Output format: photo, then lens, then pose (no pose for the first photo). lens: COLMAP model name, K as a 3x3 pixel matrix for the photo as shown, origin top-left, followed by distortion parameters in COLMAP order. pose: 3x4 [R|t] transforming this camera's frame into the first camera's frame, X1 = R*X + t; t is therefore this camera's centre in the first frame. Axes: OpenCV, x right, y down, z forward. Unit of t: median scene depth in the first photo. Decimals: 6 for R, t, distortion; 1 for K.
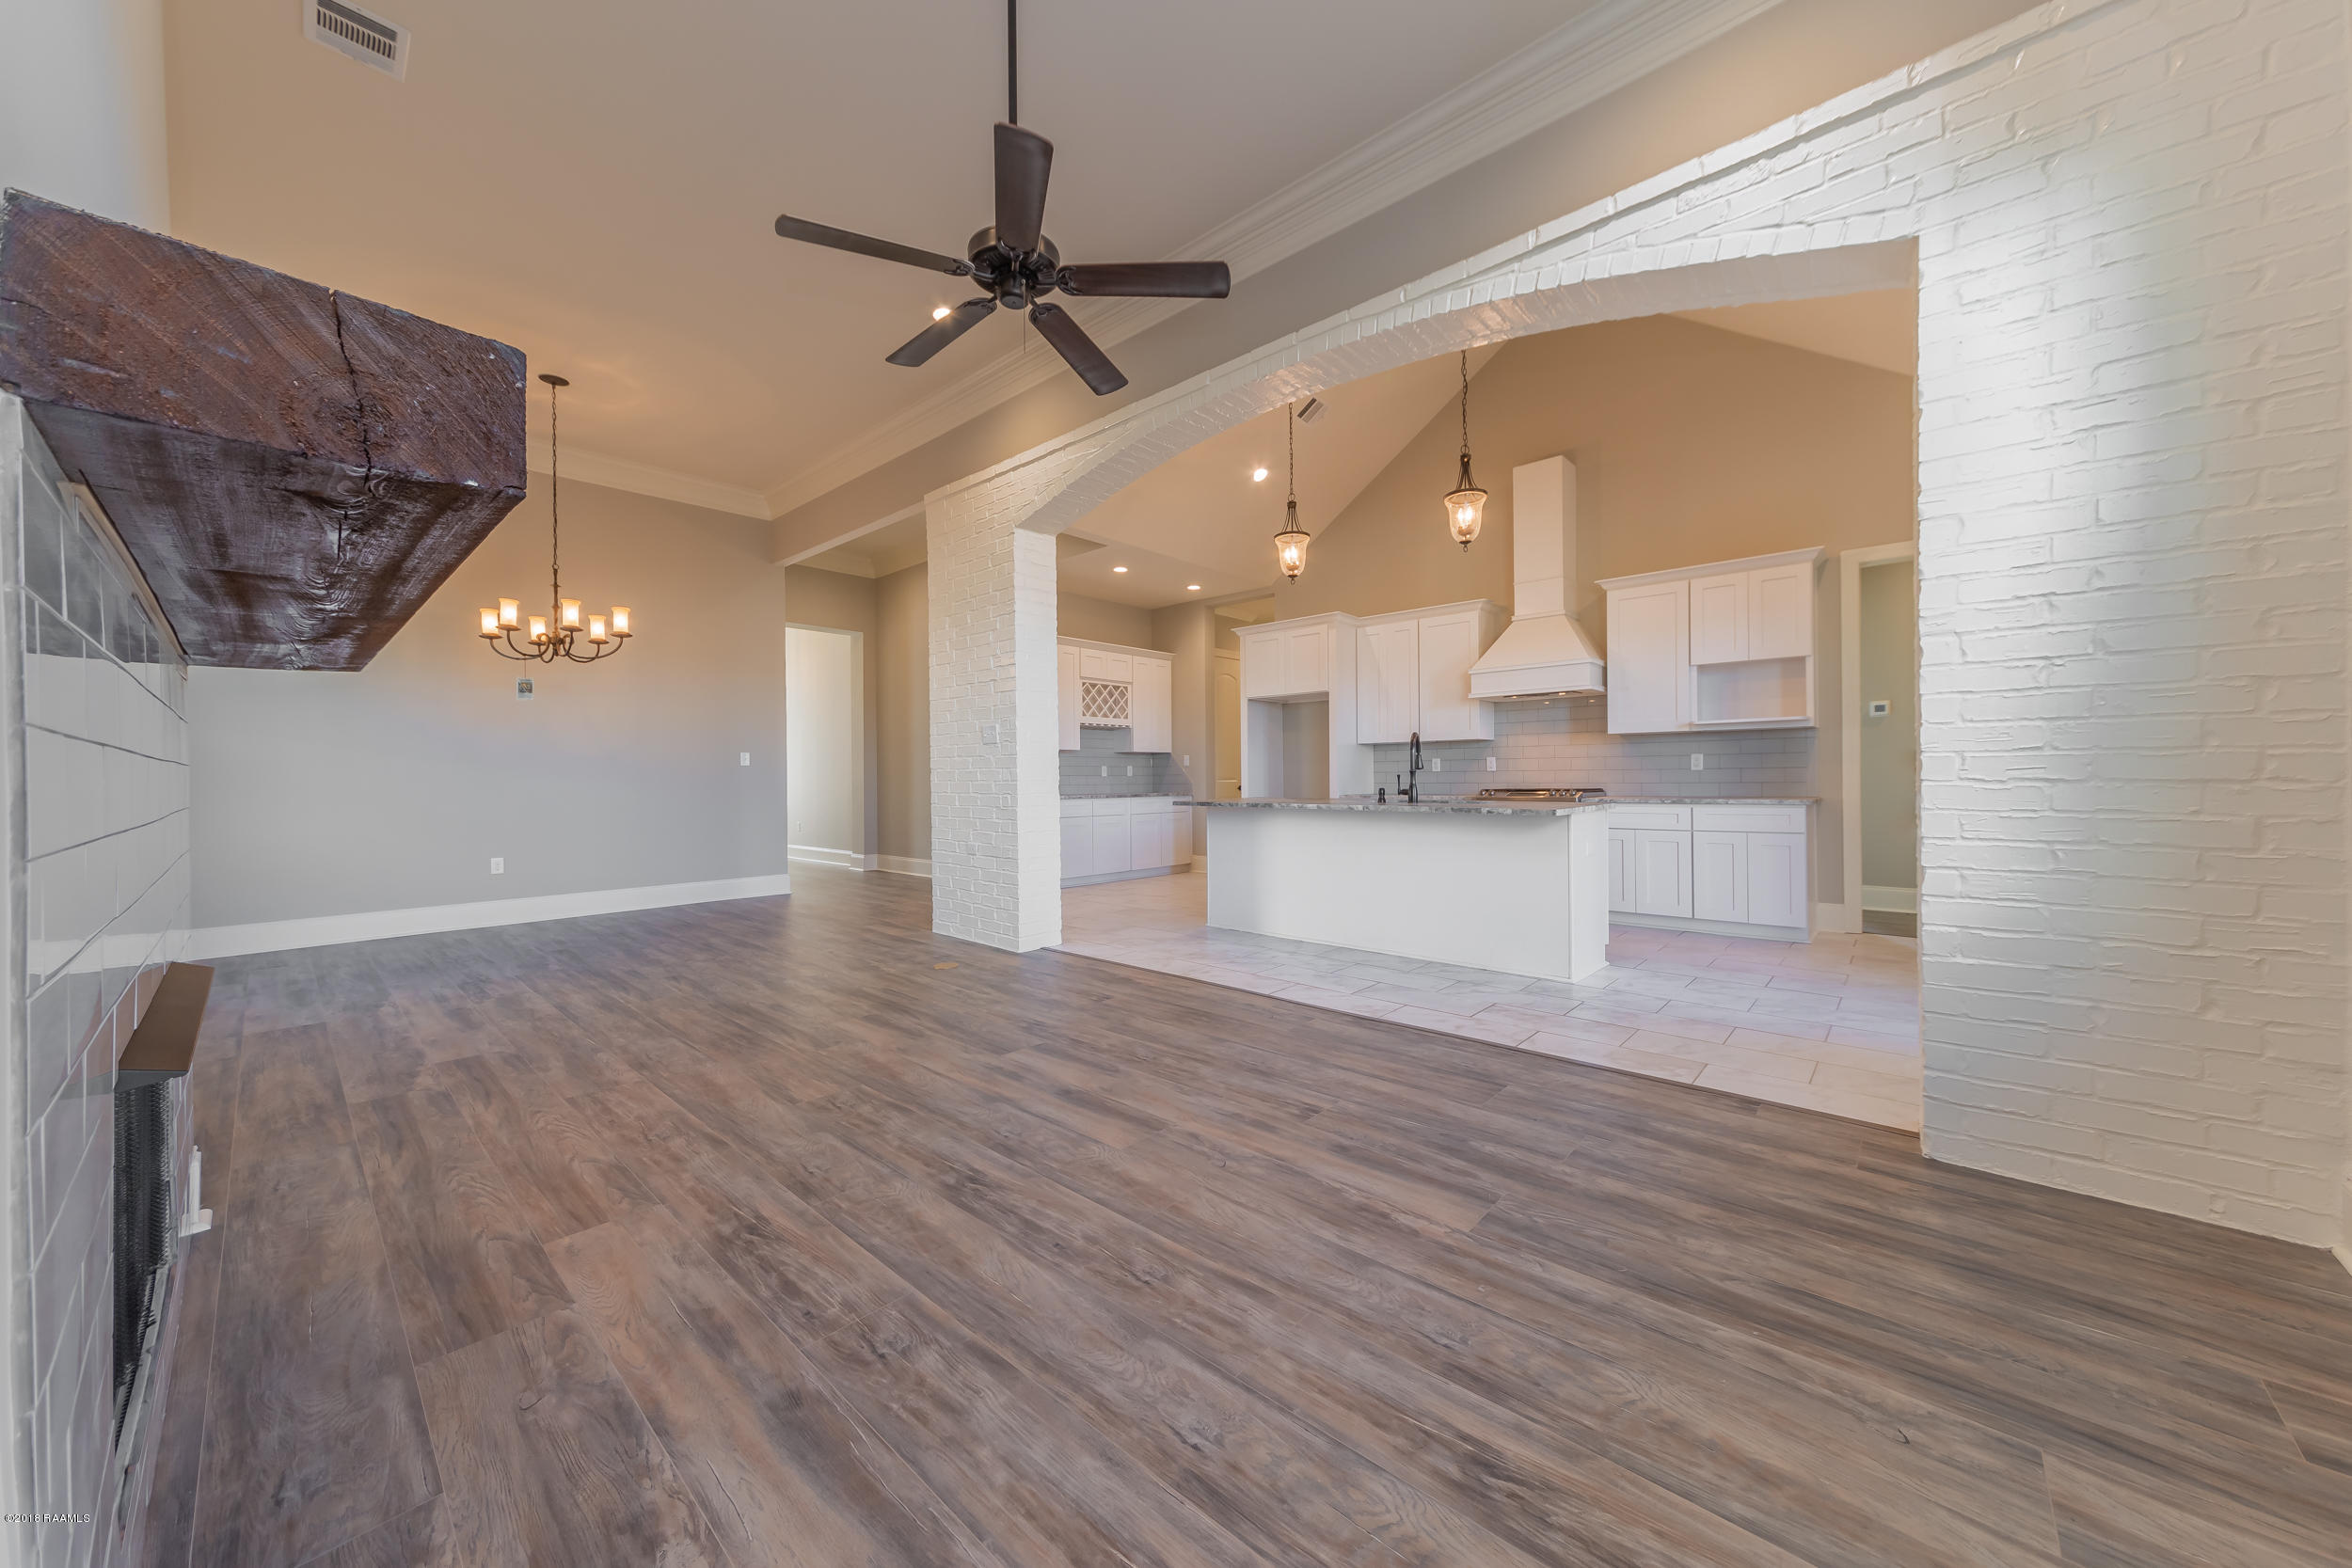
lens RADIAL K [[829.7, 0, 1177.4], [0, 829.7, 777.3], [0, 0, 1]] dist [0.007144, 0.000029]
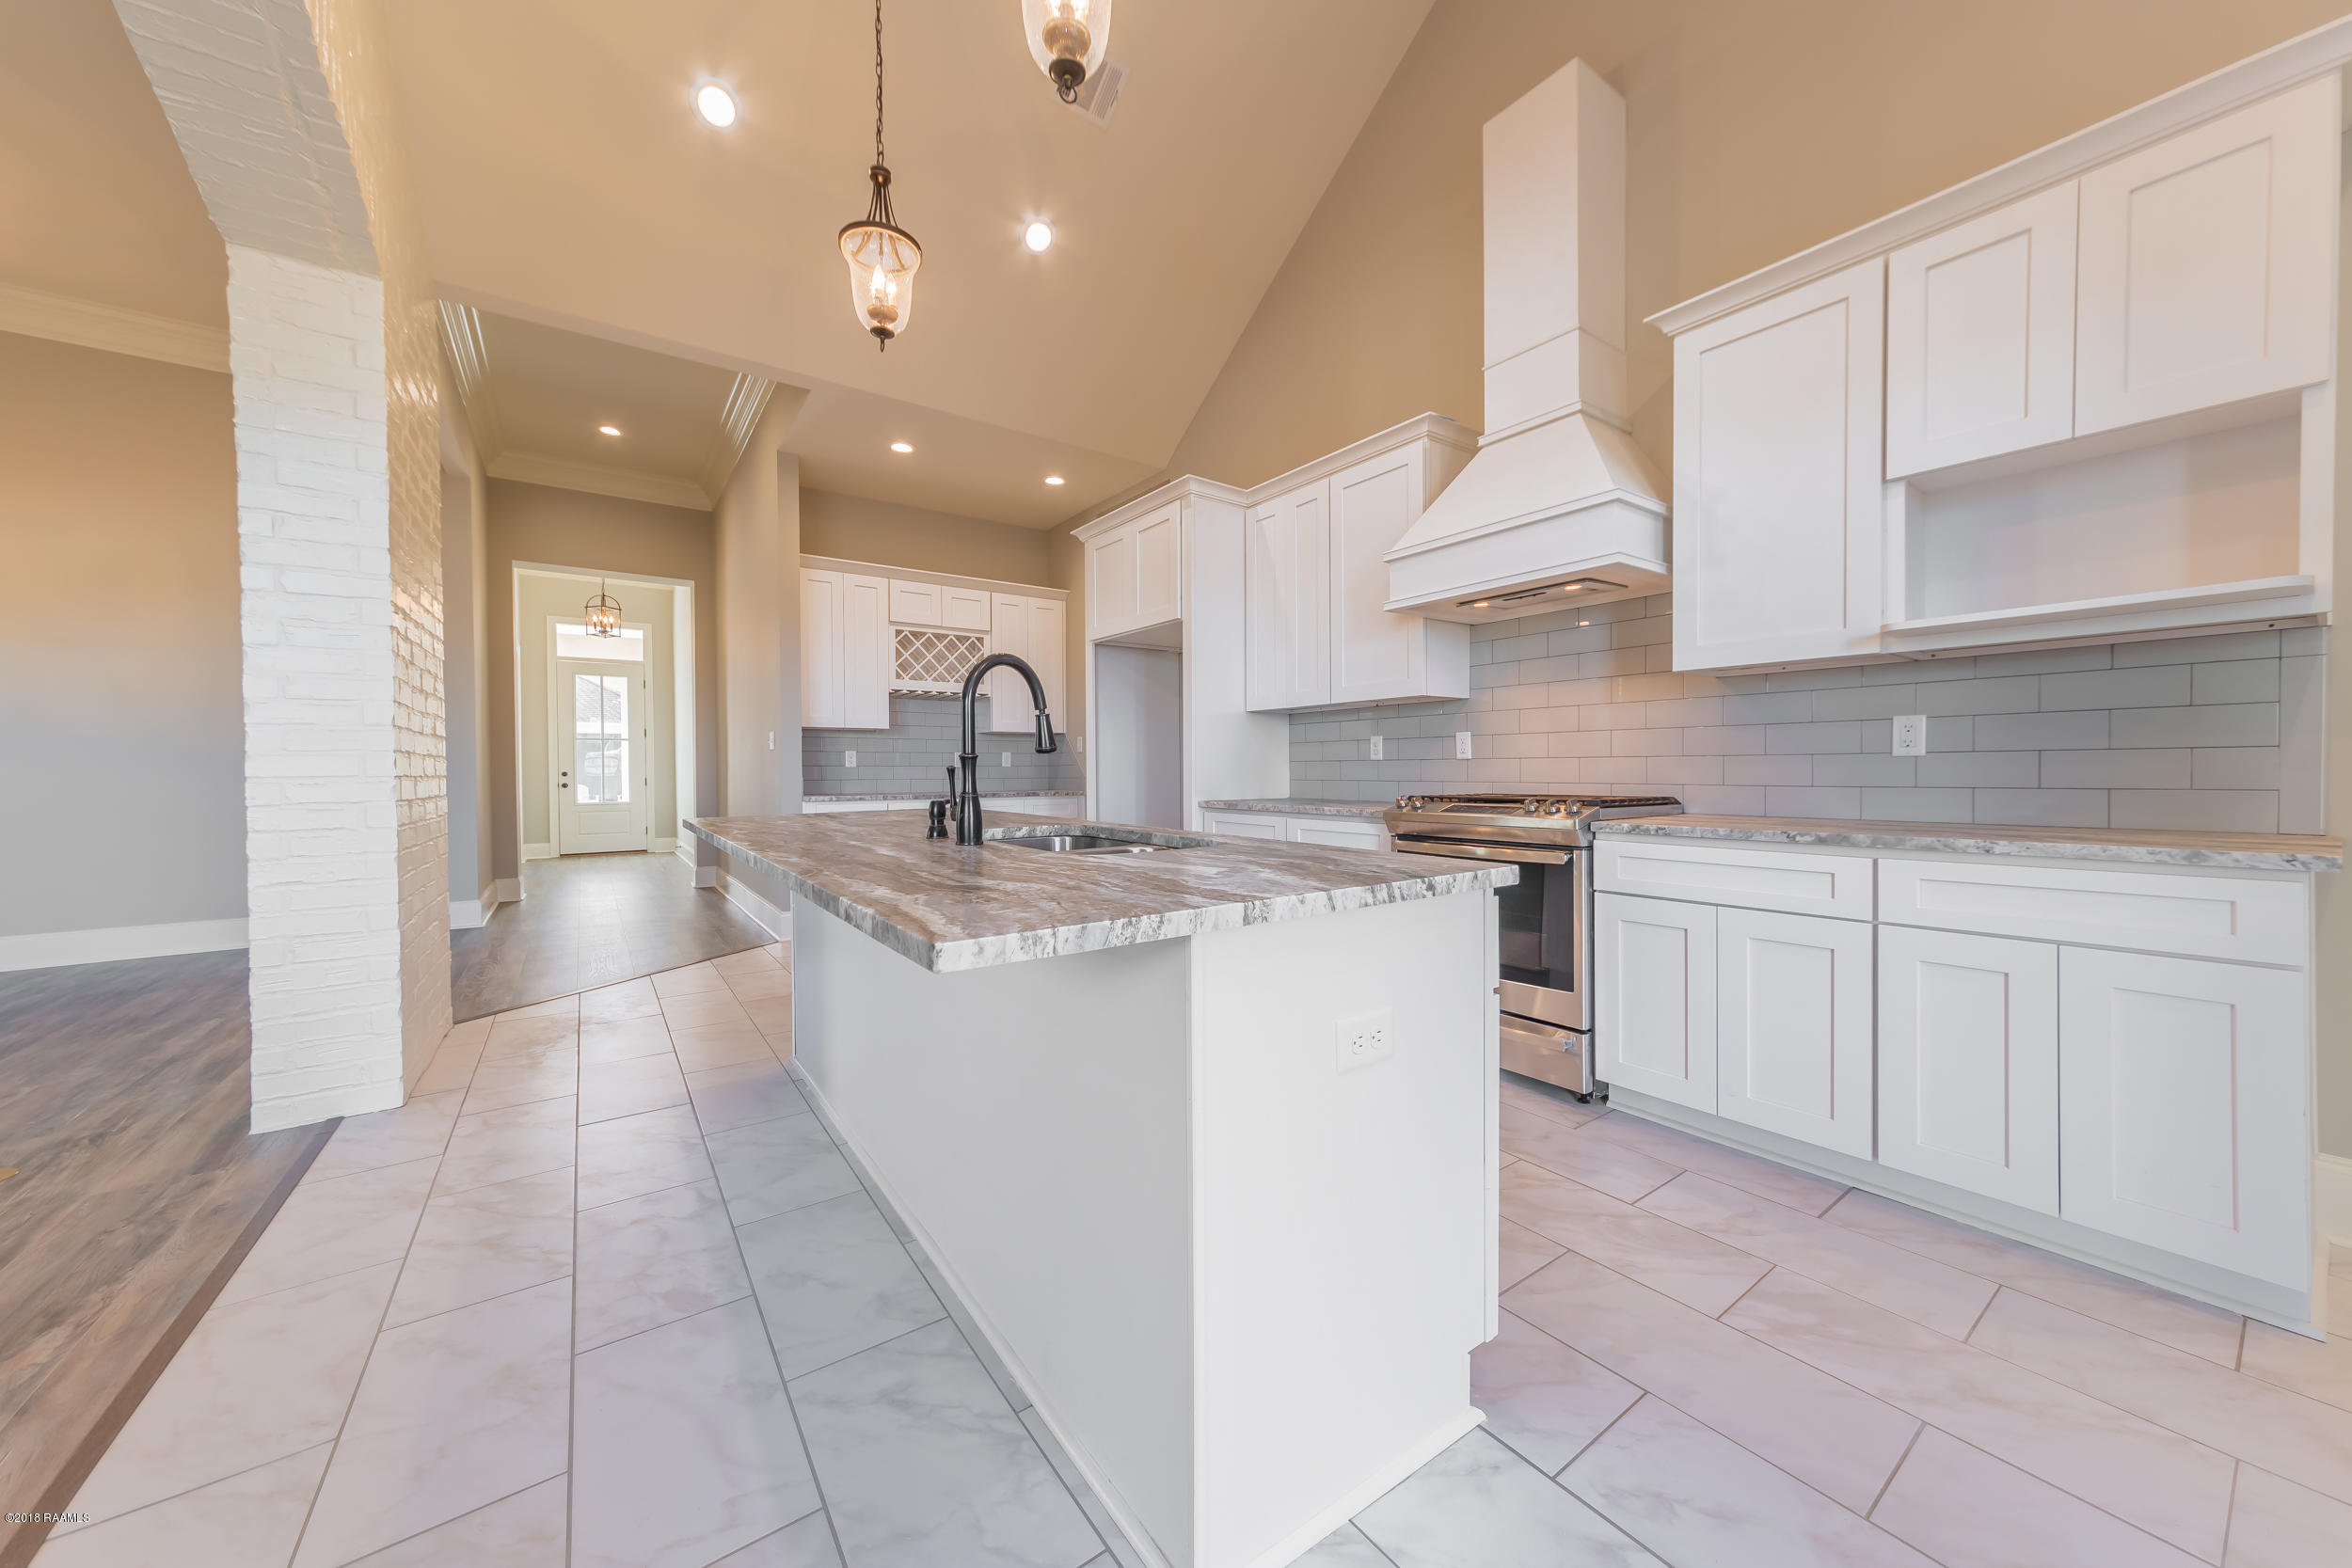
lens RADIAL K [[834.4, 0, 1179.8], [0, 834.4, 777.7], [0, 0, 1]] dist [0.005437, 0.000122]
pose [[0.977575, 0.004547, -0.210541, 0.702284], [-0.001743, 0.999907, 0.013503, -0.006365], [0.210582, -0.012833, 0.977492, 1.022673]]
